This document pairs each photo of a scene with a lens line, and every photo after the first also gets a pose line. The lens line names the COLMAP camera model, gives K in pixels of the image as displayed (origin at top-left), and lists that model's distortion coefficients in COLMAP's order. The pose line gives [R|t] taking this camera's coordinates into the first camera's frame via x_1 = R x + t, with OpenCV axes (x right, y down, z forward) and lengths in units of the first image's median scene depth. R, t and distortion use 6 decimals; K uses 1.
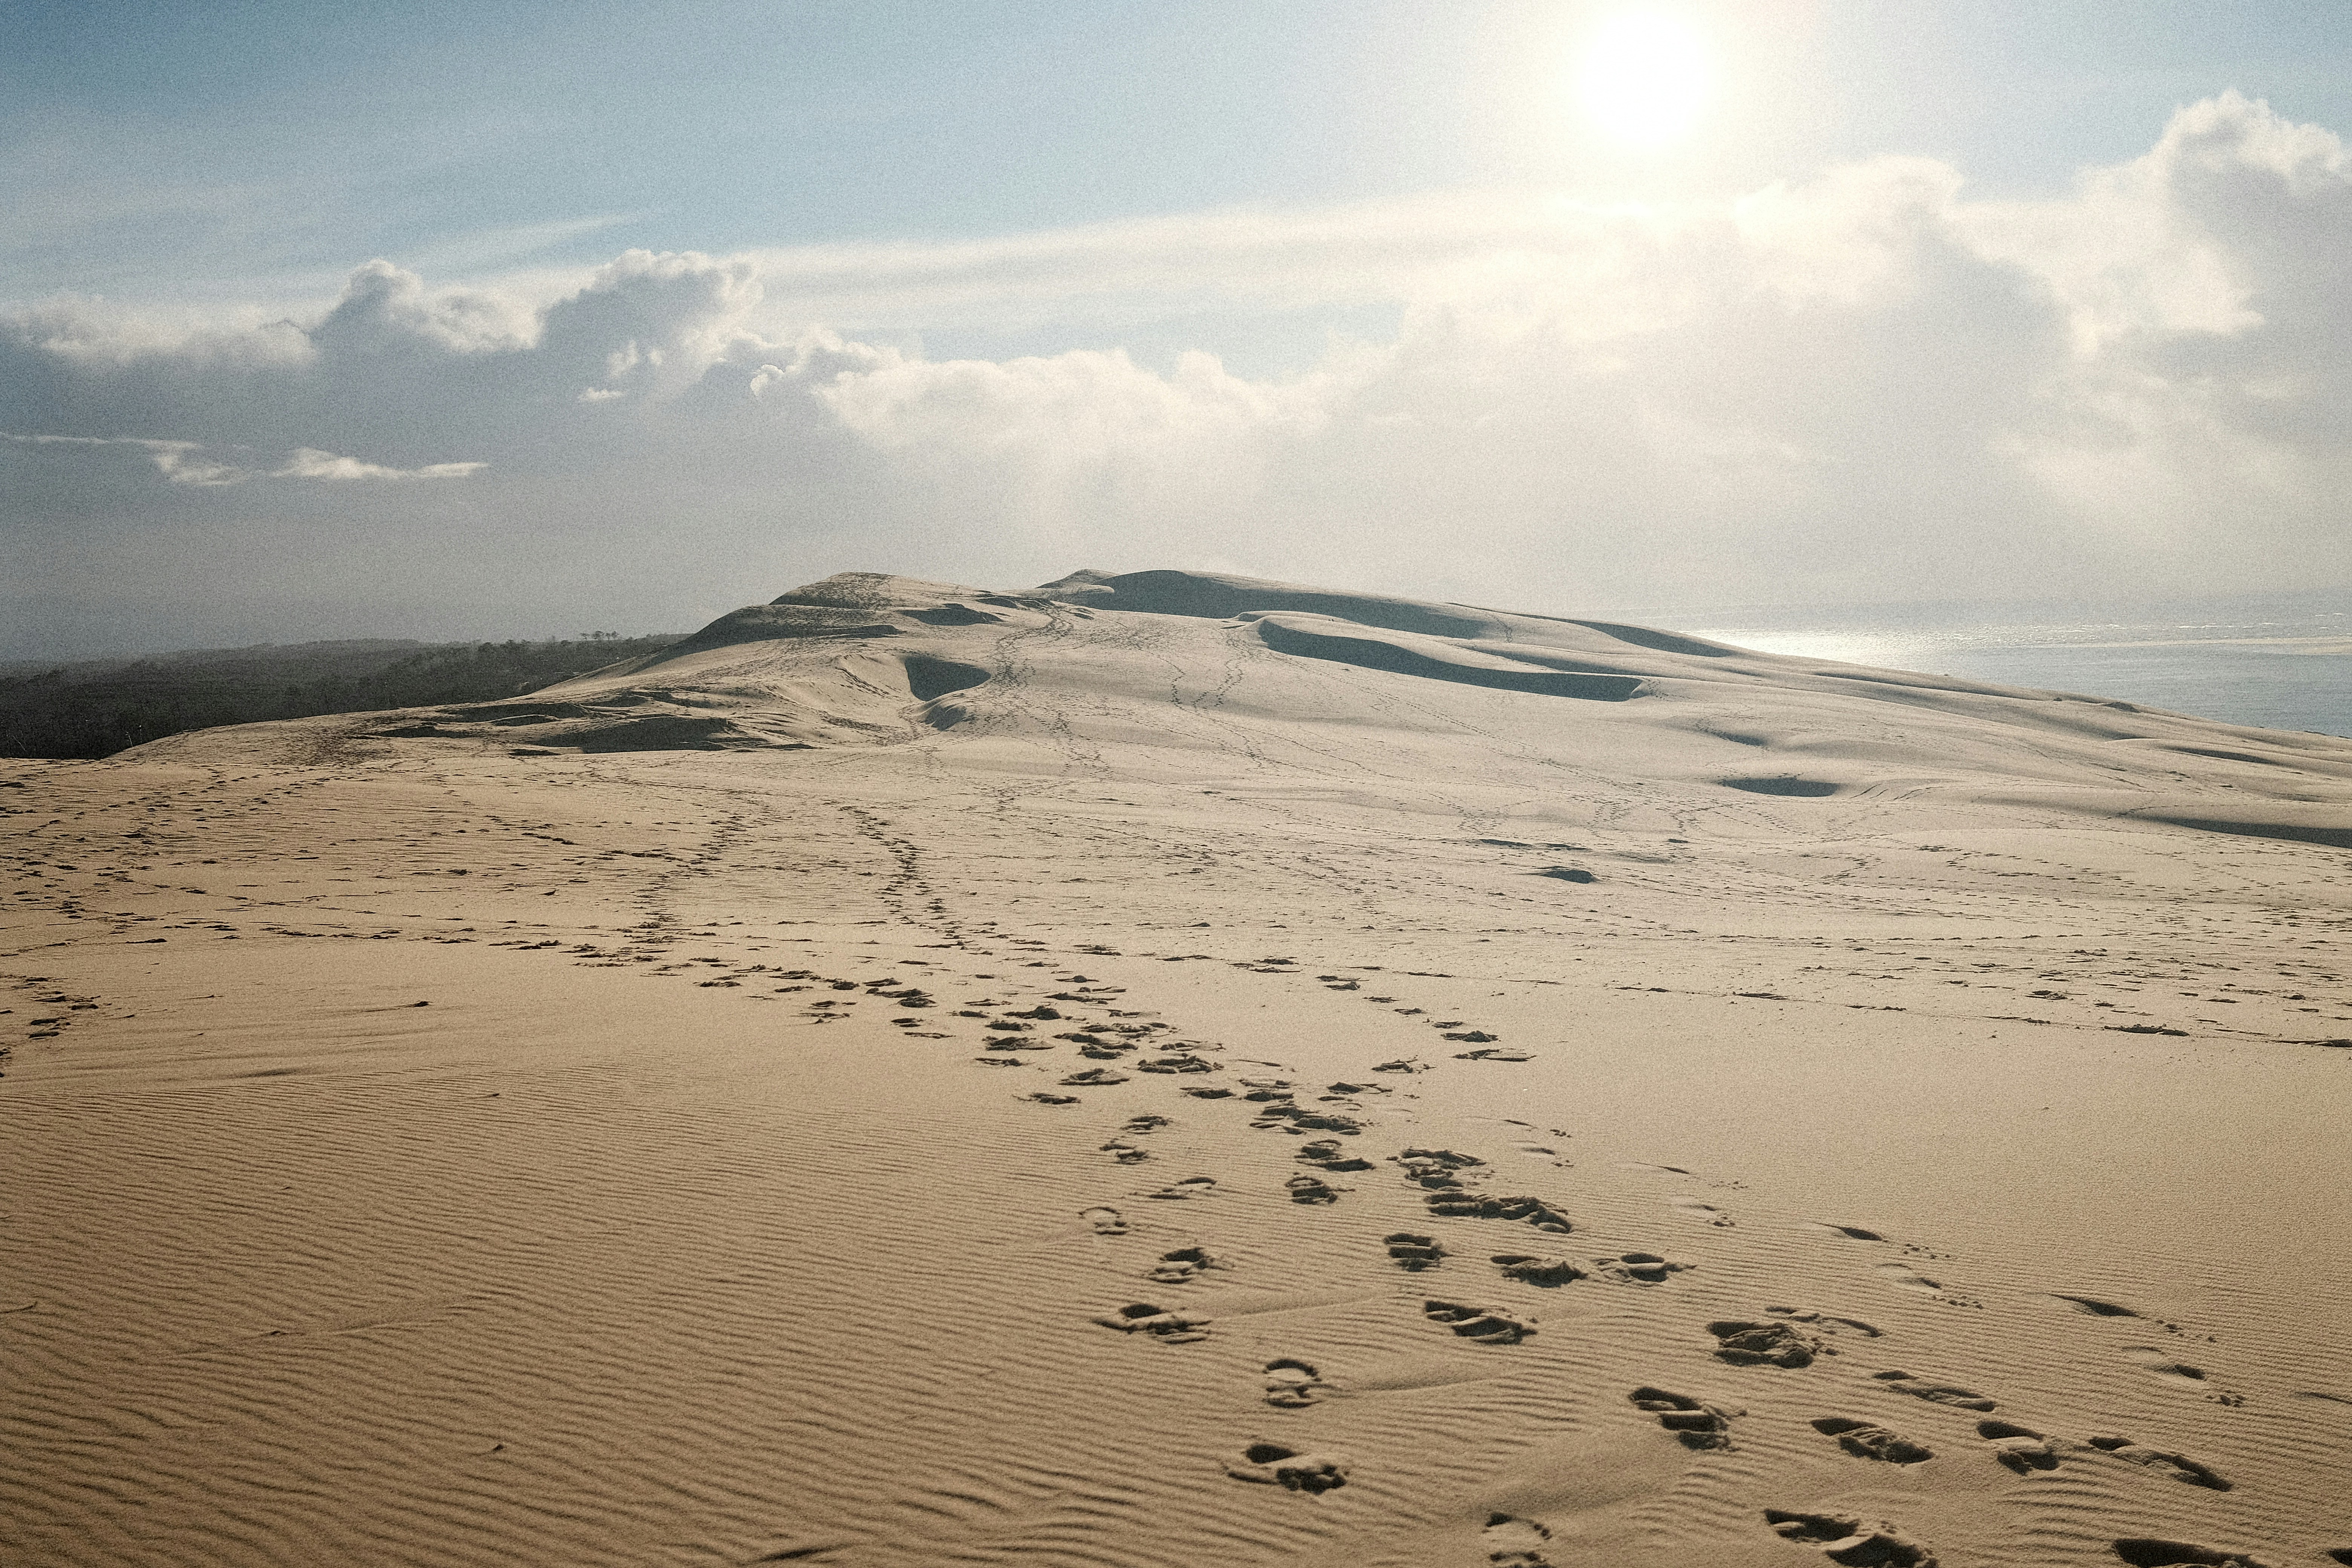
lens RADIAL K [[2426.6, 0, 1157.0], [0, 2426.6, 786.2], [0, 0, 1]] dist [-0.015921, 0.000000]
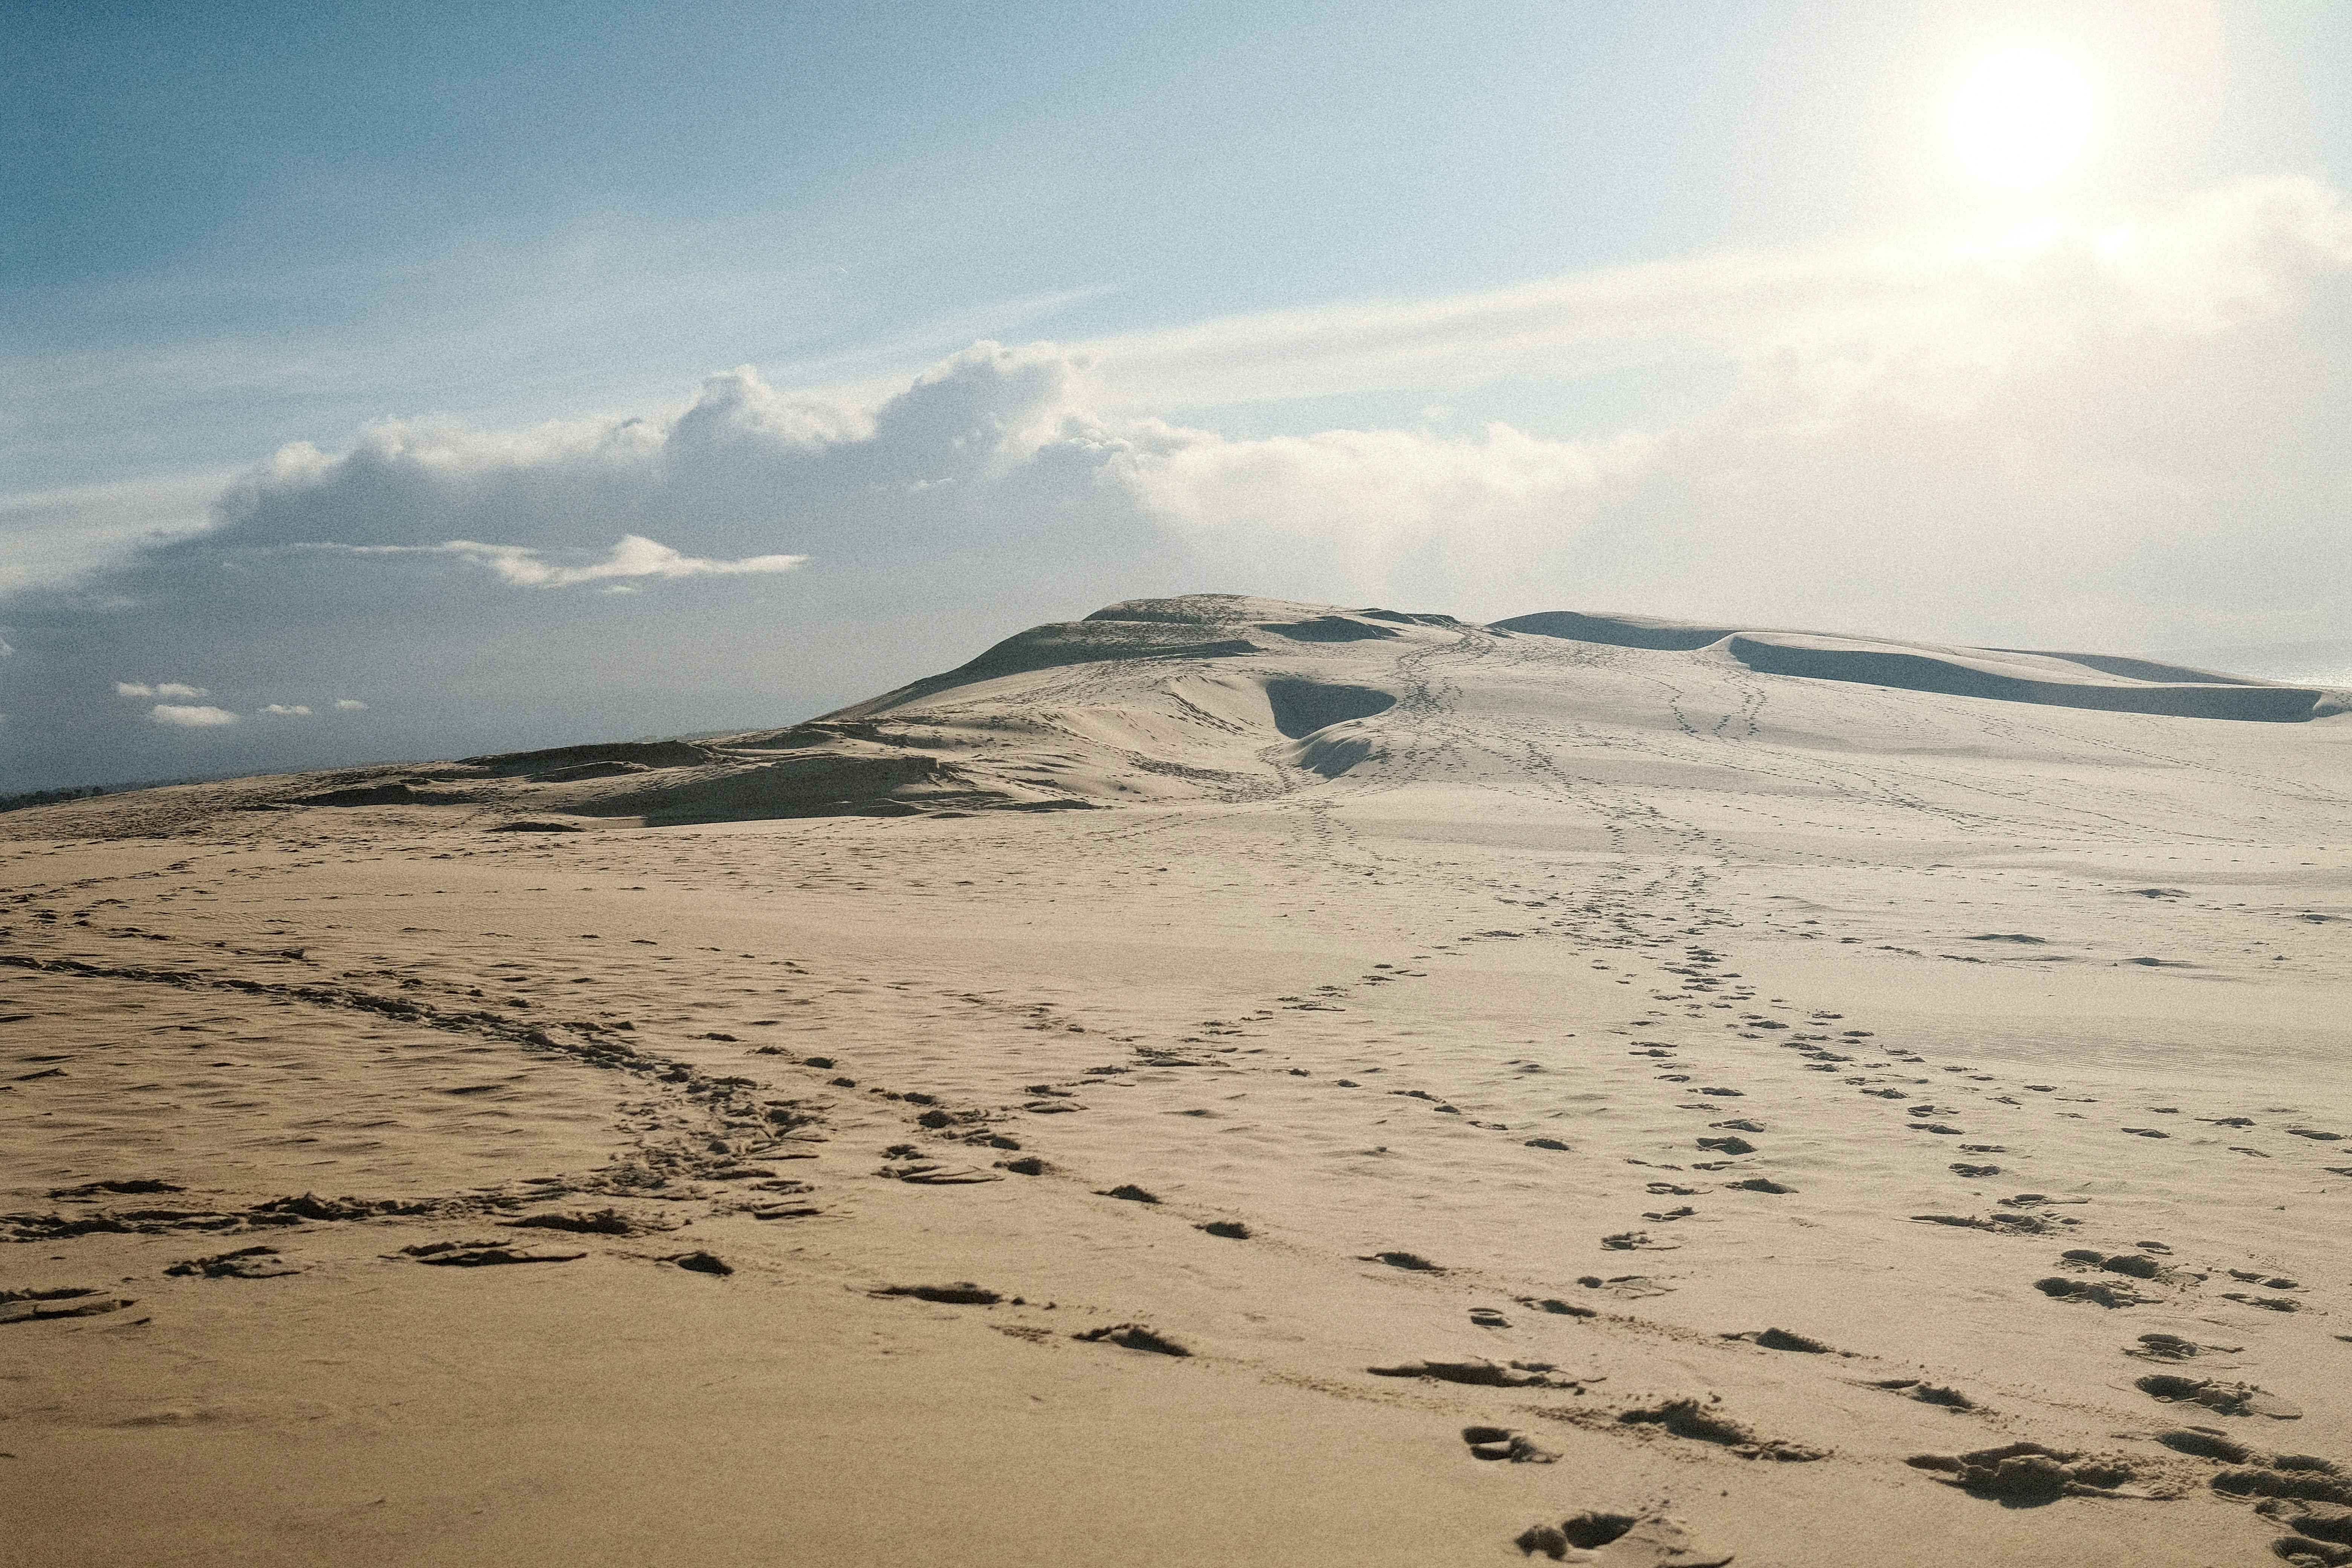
lens RADIAL K [[2426.6, 0, 1168.7], [0, 2426.6, 784.8], [0, 0, 1]] dist [-0.015921, 0.000000]
pose [[0.989311, -0.025977, -0.143490, -0.039577], [0.021591, 0.999253, -0.032039, -0.002922], [0.144216, 0.028599, 0.989133, 0.375167]]
